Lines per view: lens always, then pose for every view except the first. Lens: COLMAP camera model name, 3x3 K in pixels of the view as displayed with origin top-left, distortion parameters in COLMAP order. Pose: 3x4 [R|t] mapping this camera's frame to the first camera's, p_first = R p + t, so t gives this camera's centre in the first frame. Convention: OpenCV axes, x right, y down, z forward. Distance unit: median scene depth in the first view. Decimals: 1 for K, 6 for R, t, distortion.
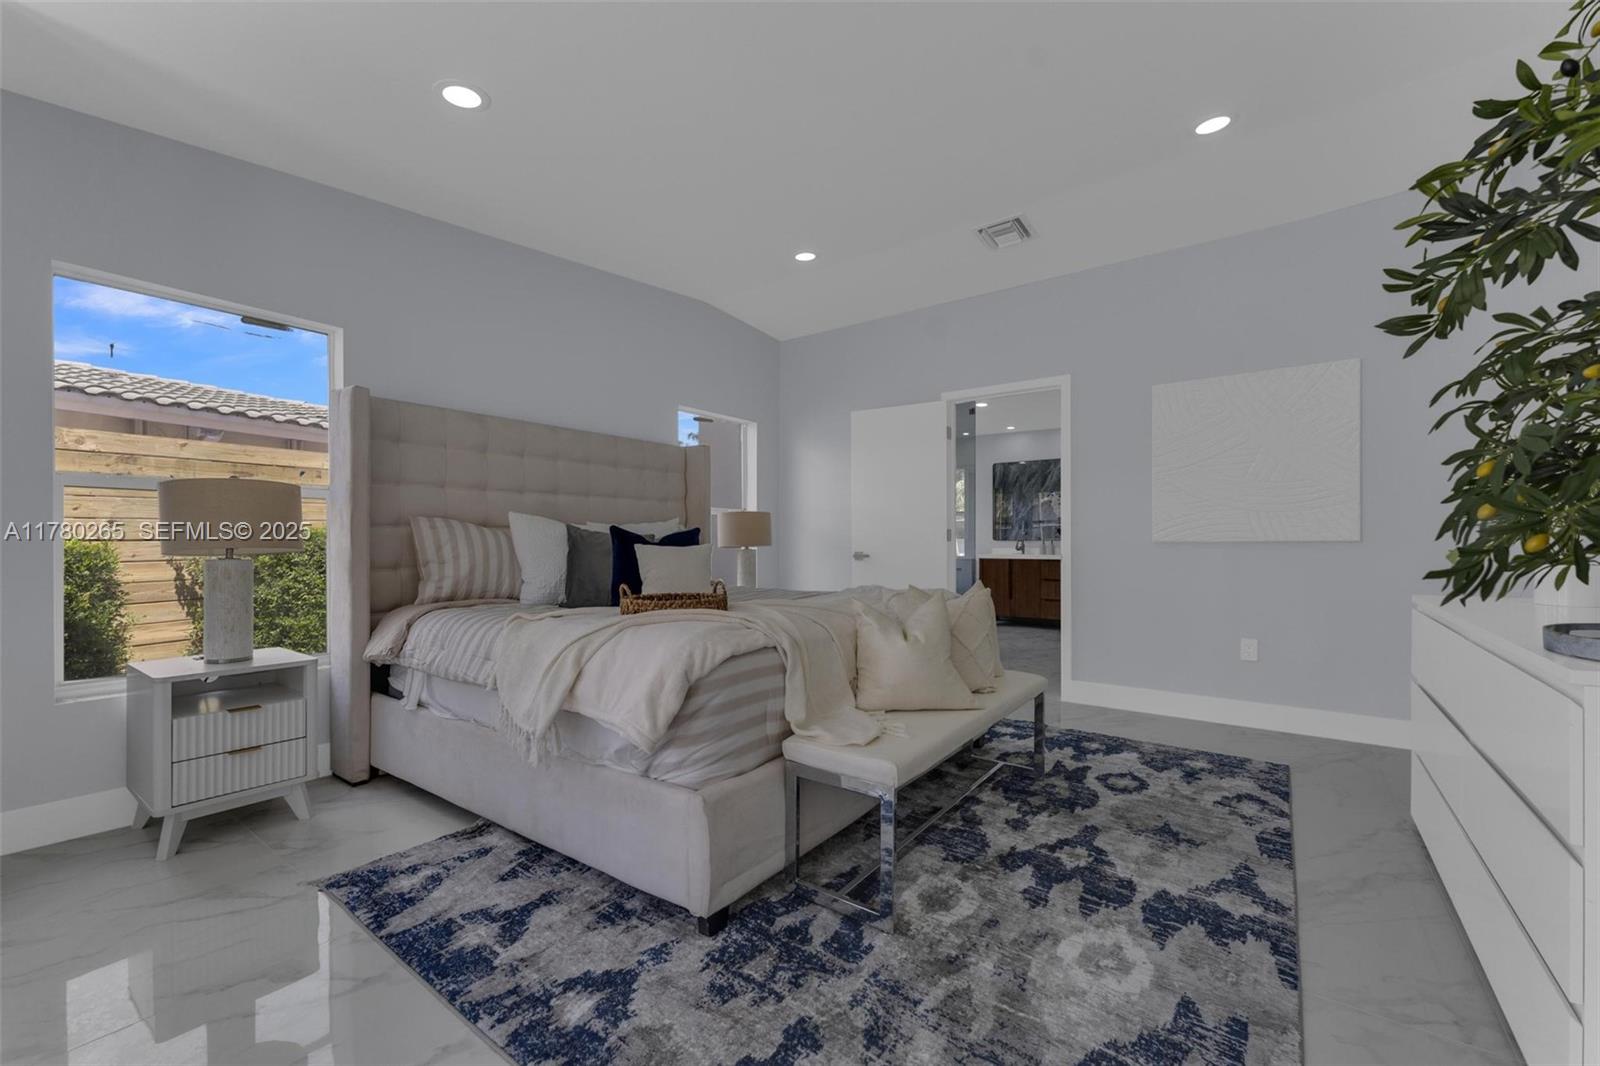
lens RADIAL K [[642.0, 0, 798.8], [0, 642.0, 539.7], [0, 0, 1]] dist [0.001488, 0.000192]
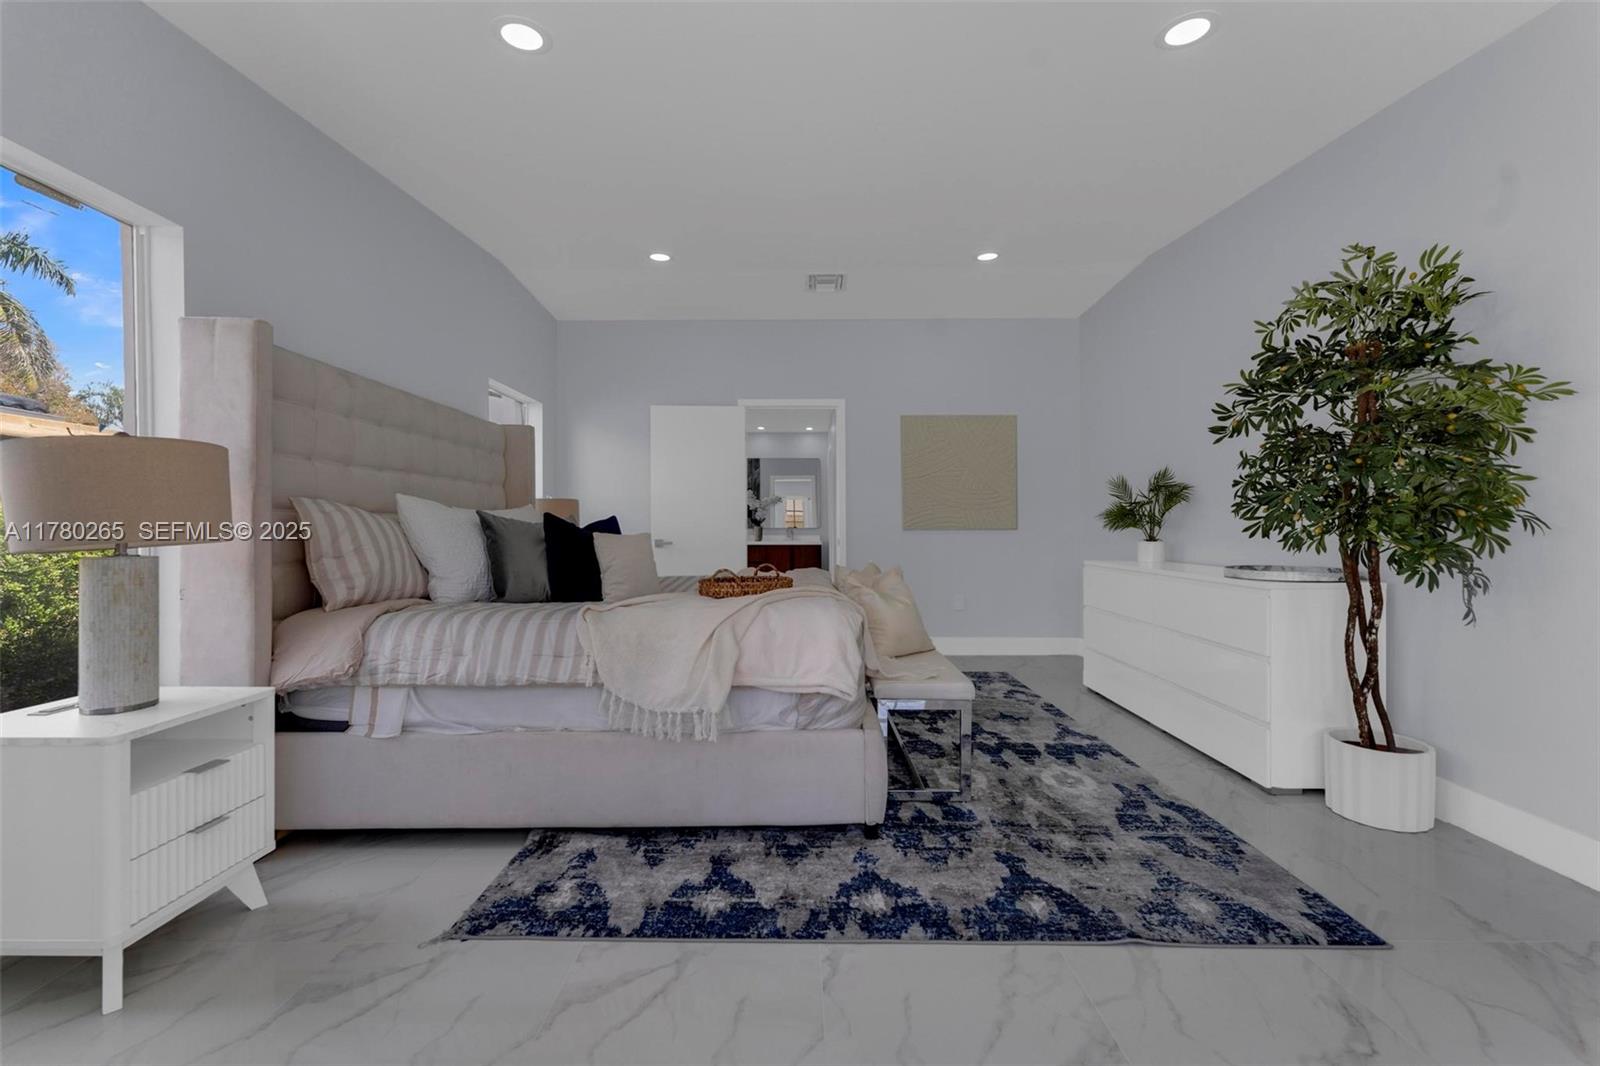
lens RADIAL K [[638.1, 0, 796.4], [0, 638.1, 528.1], [0, 0, 1]] dist [0.000540, -0.000025]
pose [[0.808939, 0.001175, 0.587891, -0.830921], [-0.001674, 0.999999, 0.000305, -0.000918], [-0.587890, -0.001230, 0.808940, 0.055155]]
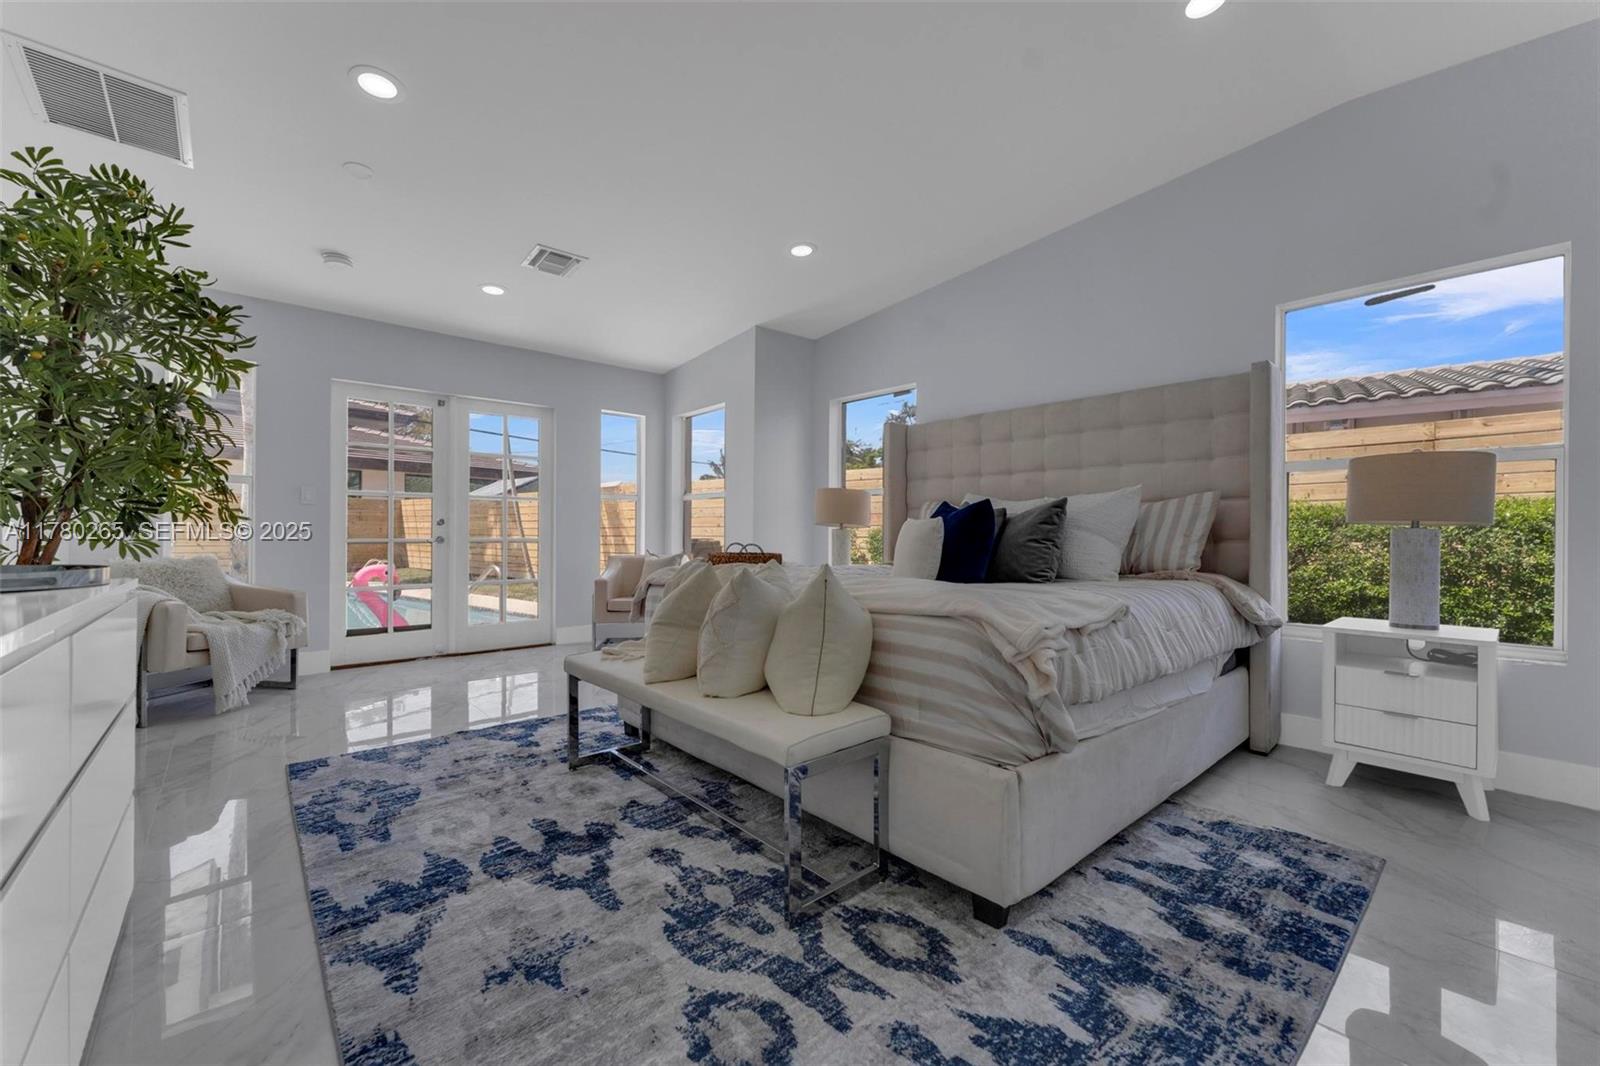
lens RADIAL K [[642.0, 0, 798.8], [0, 642.0, 539.7], [0, 0, 1]] dist [0.001488, 0.000192]
pose [[-0.211016, 0.011431, -0.977416, 1.235749], [0.000283, 0.999932, 0.011633, 0.043756], [0.977483, 0.002178, -0.211004, 1.515604]]
